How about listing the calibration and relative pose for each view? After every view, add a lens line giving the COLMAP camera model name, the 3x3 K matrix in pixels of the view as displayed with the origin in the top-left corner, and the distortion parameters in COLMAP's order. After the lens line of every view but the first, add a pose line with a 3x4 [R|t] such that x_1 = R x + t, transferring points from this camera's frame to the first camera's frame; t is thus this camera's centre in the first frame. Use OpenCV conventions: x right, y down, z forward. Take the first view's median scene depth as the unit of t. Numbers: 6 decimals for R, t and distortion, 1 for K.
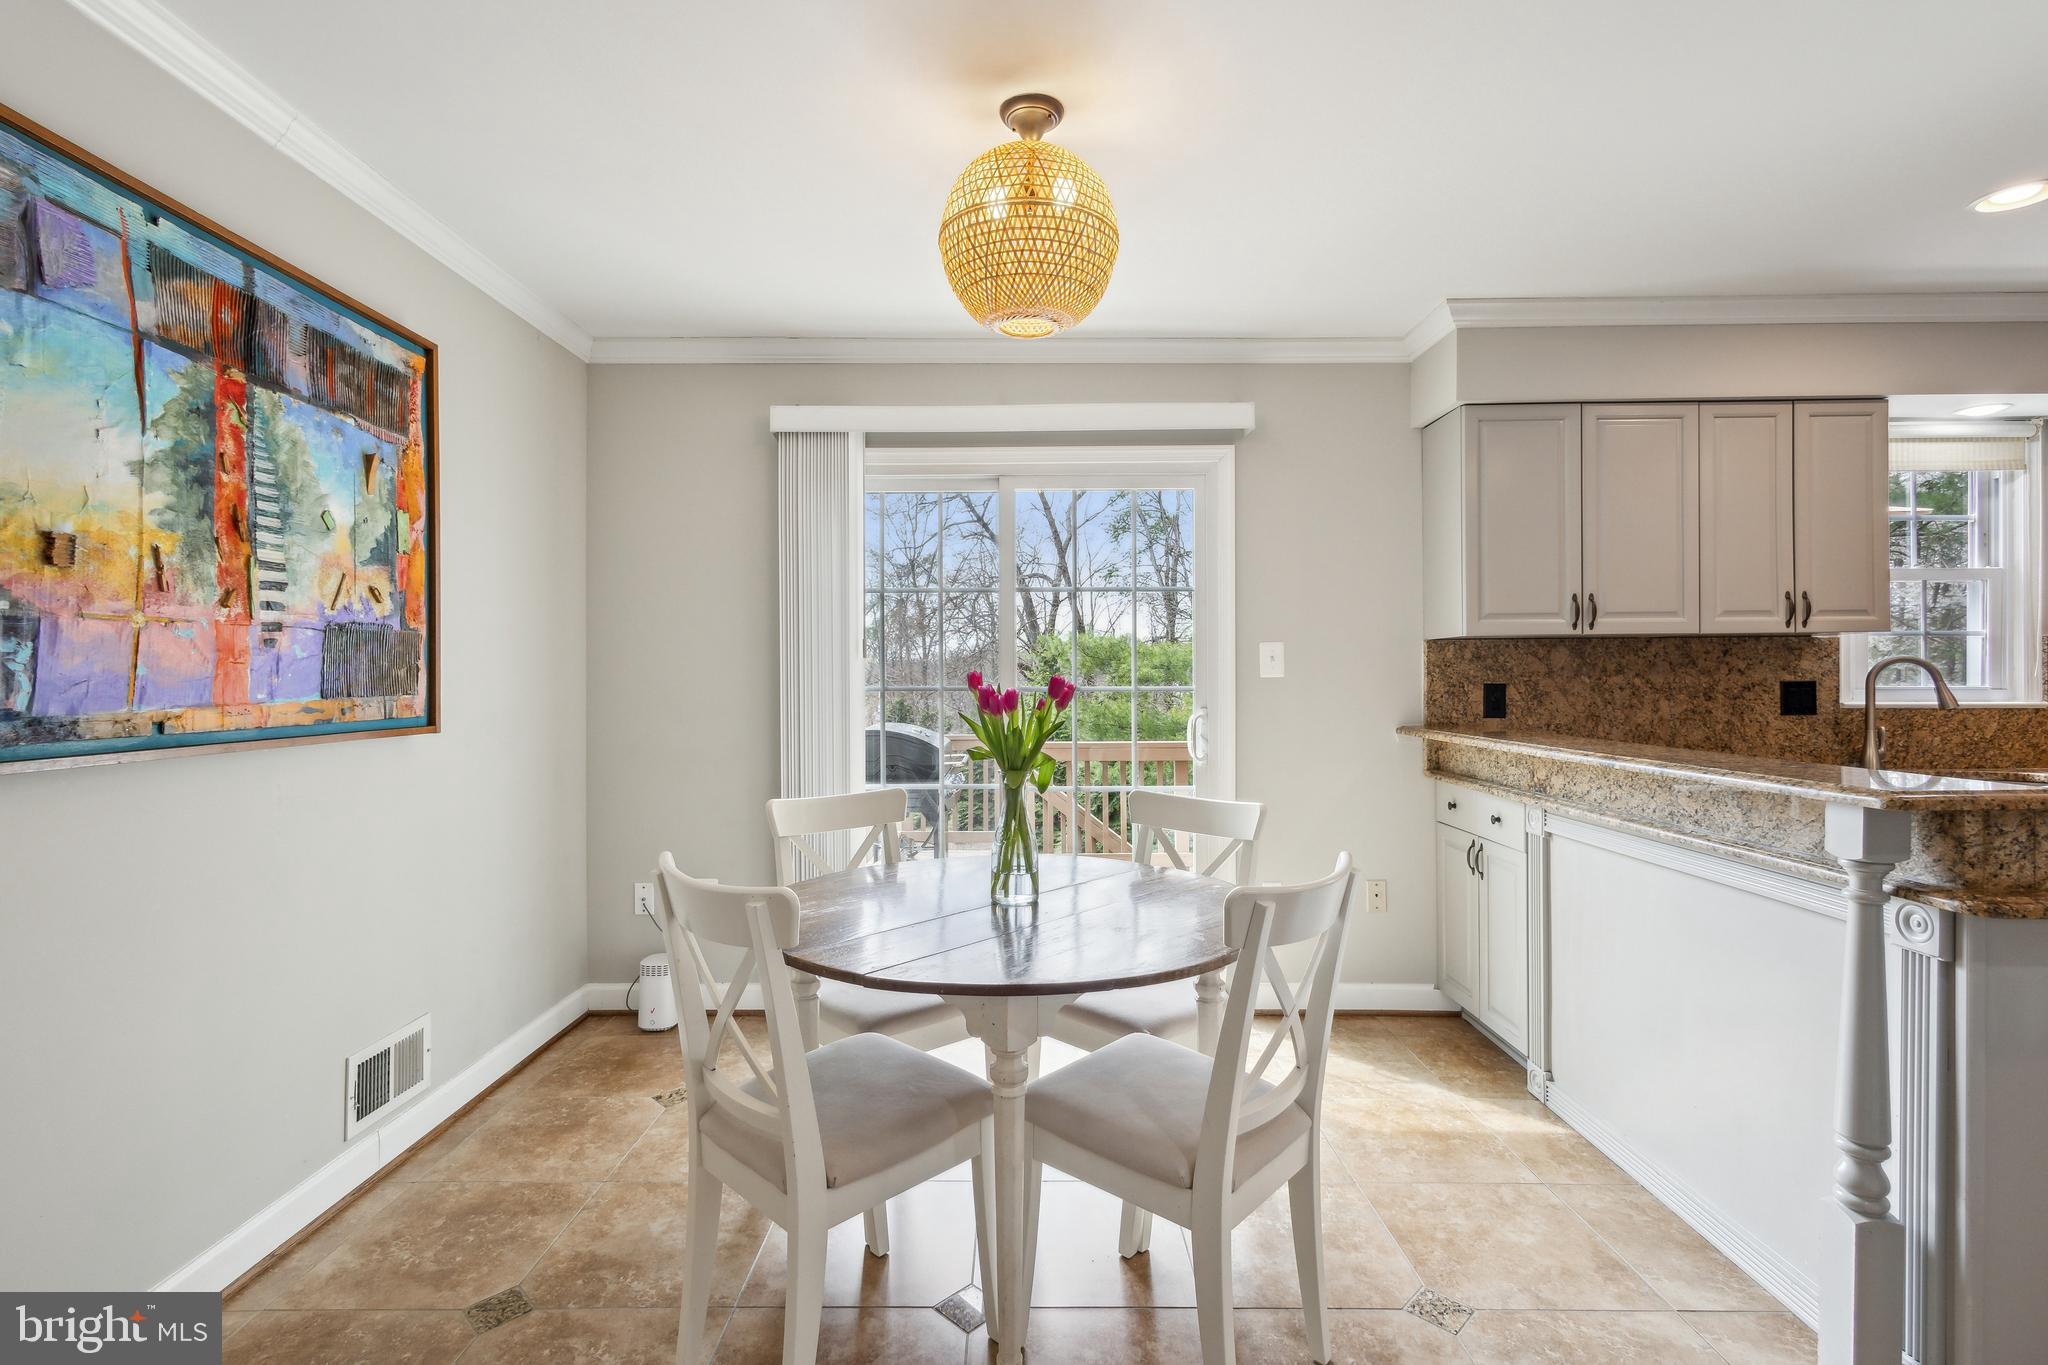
lens RADIAL K [[942.4, 0, 1013.1], [0, 942.4, 678.6], [0, 0, 1]] dist [0.000092, -0.000249]
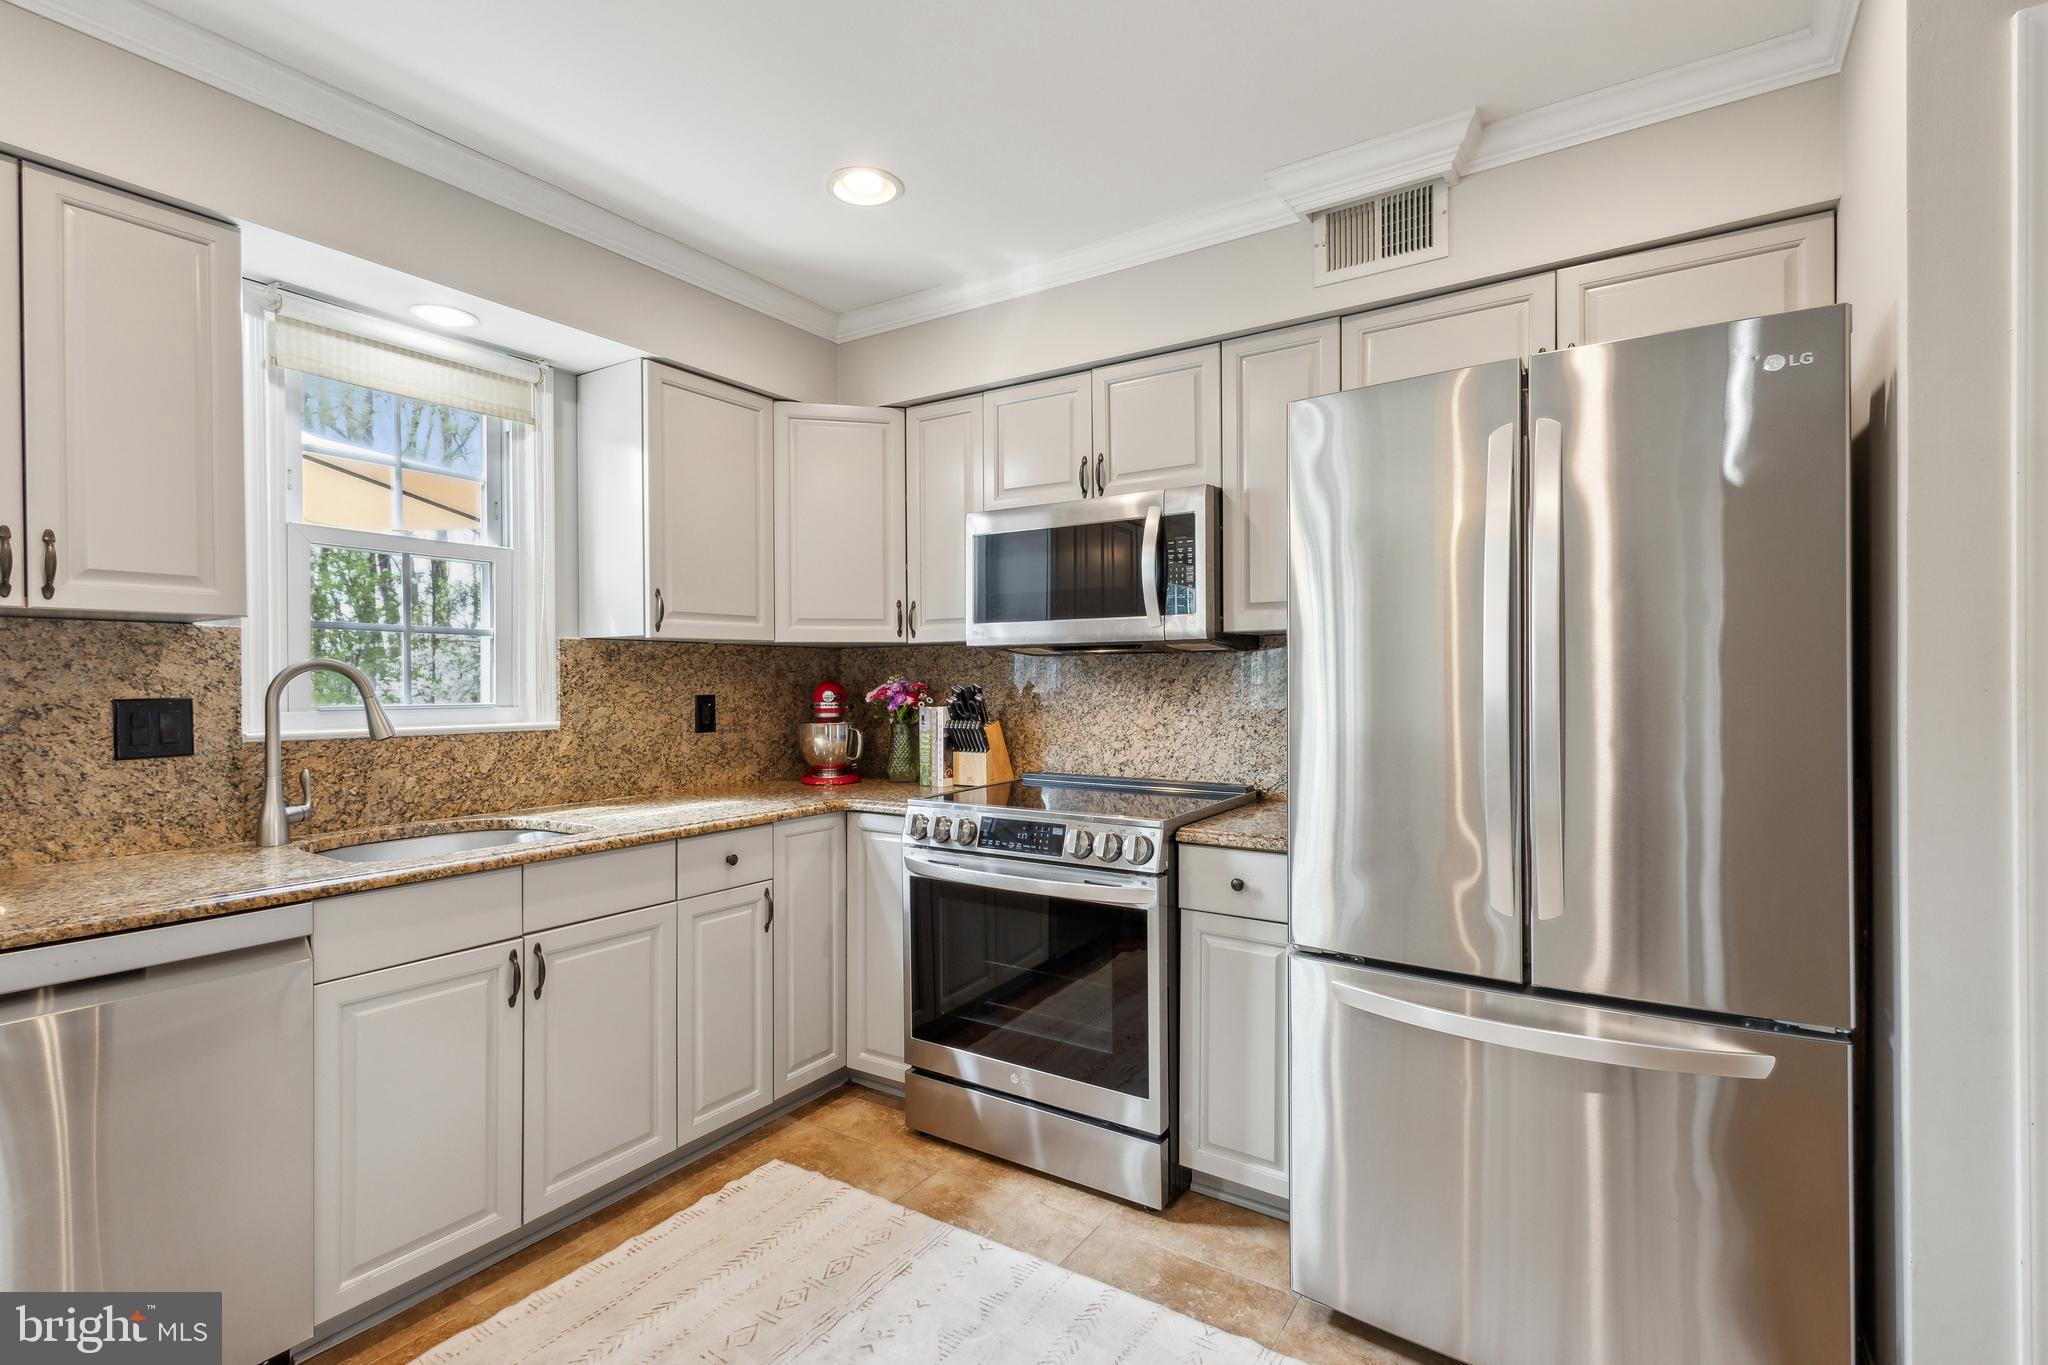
lens RADIAL K [[952.4, 0, 1027.8], [0, 952.4, 688.2], [0, 0, 1]] dist [-0.000396, -0.000664]
pose [[0.532434, -0.002099, 0.846469, 0.623633], [0.005670, 0.999983, -0.001087, -0.000416], [-0.846453, 0.005379, 0.532437, 0.233690]]
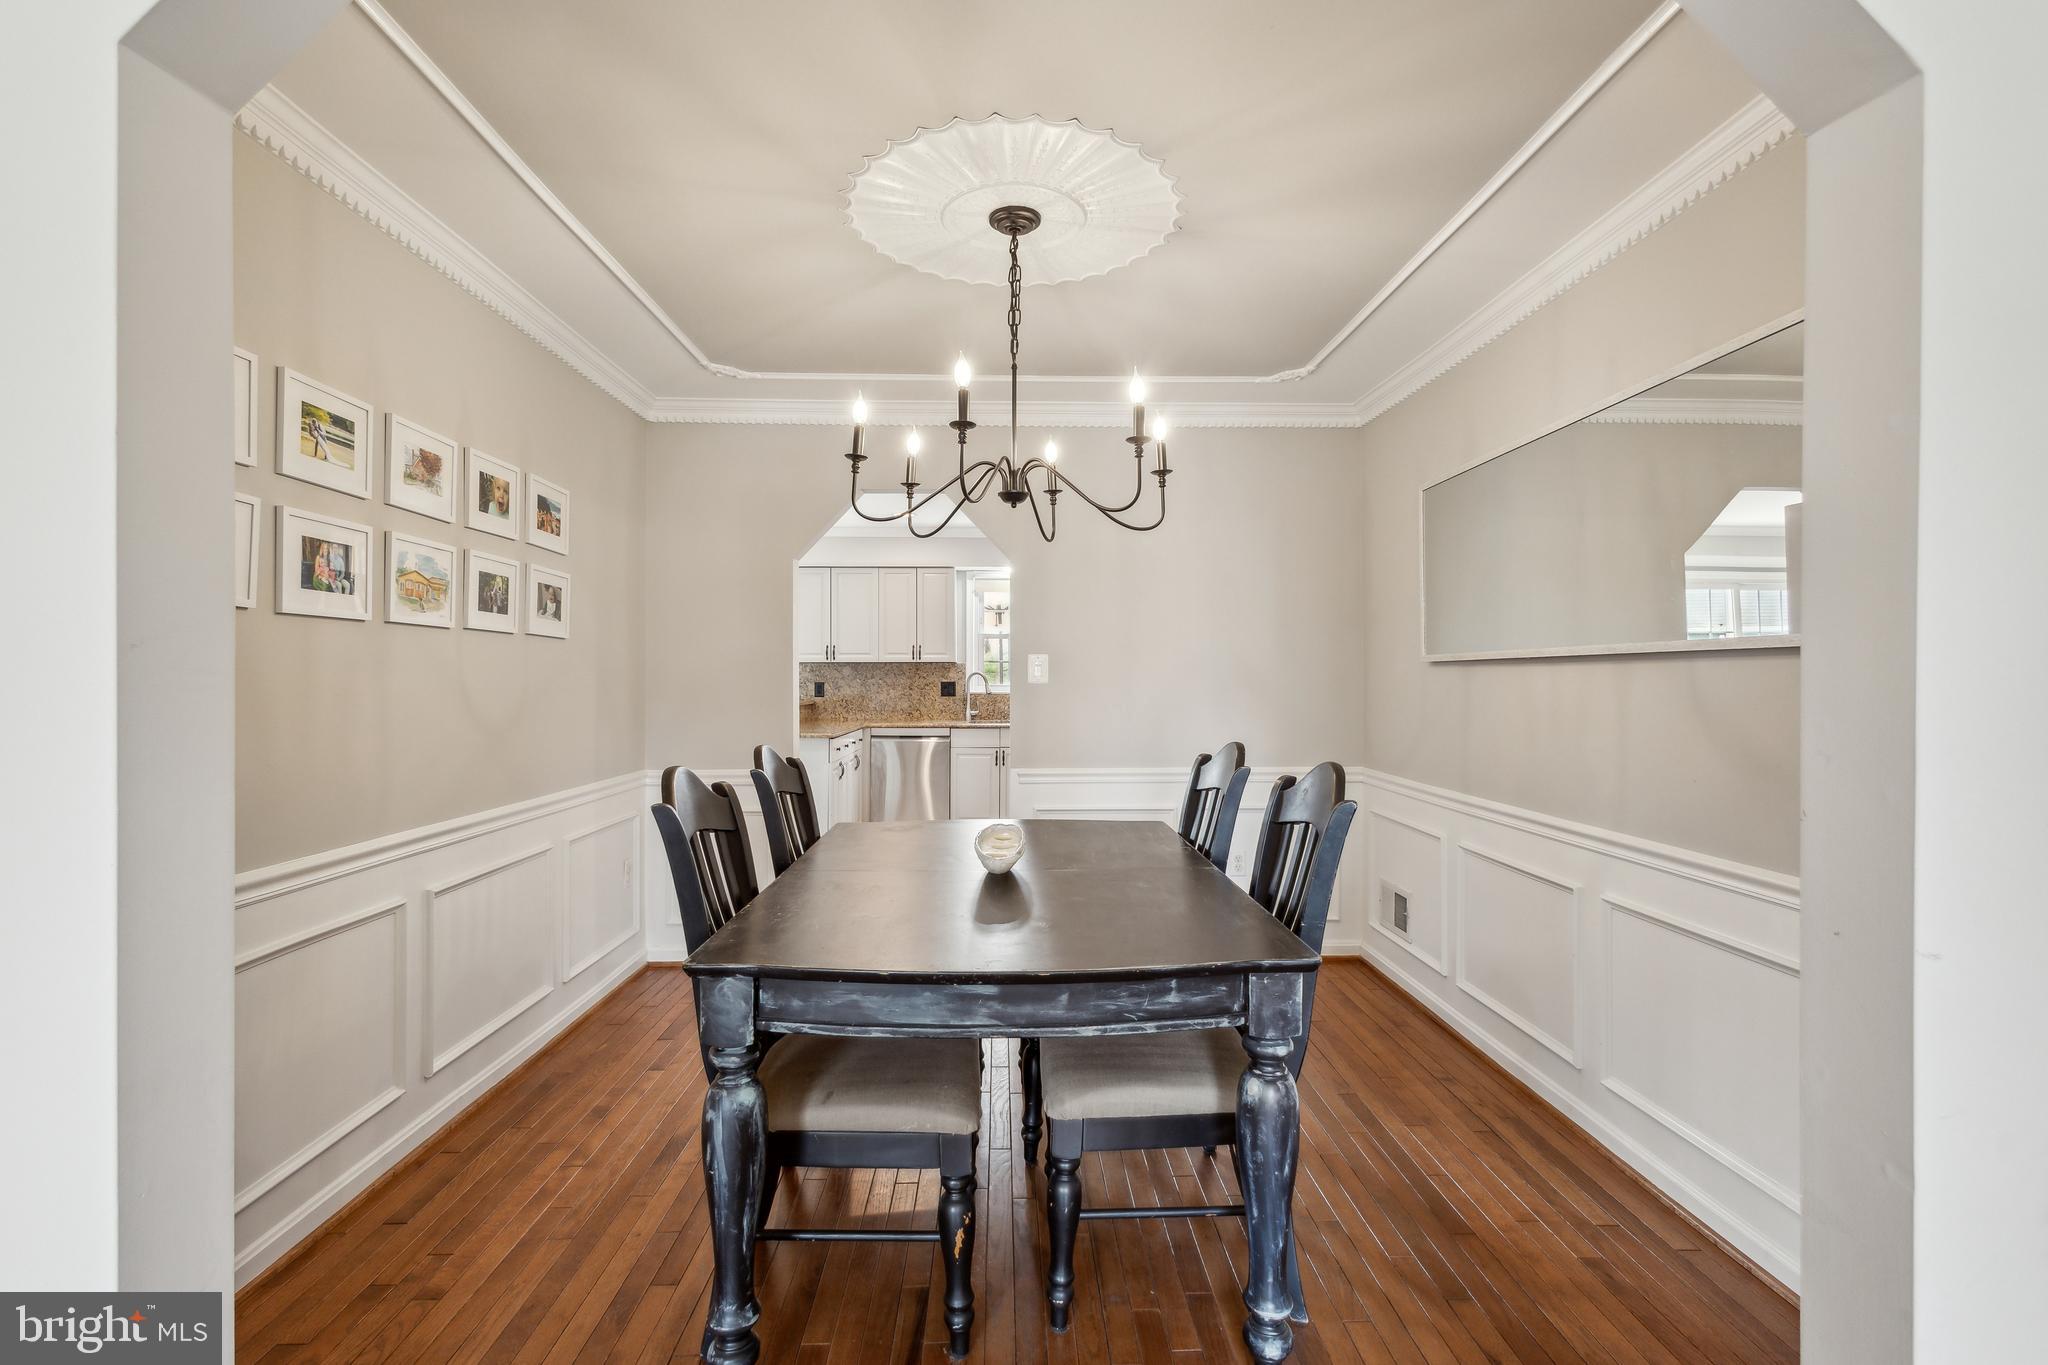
lens RADIAL K [[942.4, 0, 1013.1], [0, 942.4, 678.6], [0, 0, 1]] dist [0.000092, -0.000249]
pose [[0.999694, 0.004668, 0.024288, 0.935704], [-0.004632, 0.999988, -0.001531, -0.002303], [-0.024295, 0.001418, 0.999704, -1.333996]]
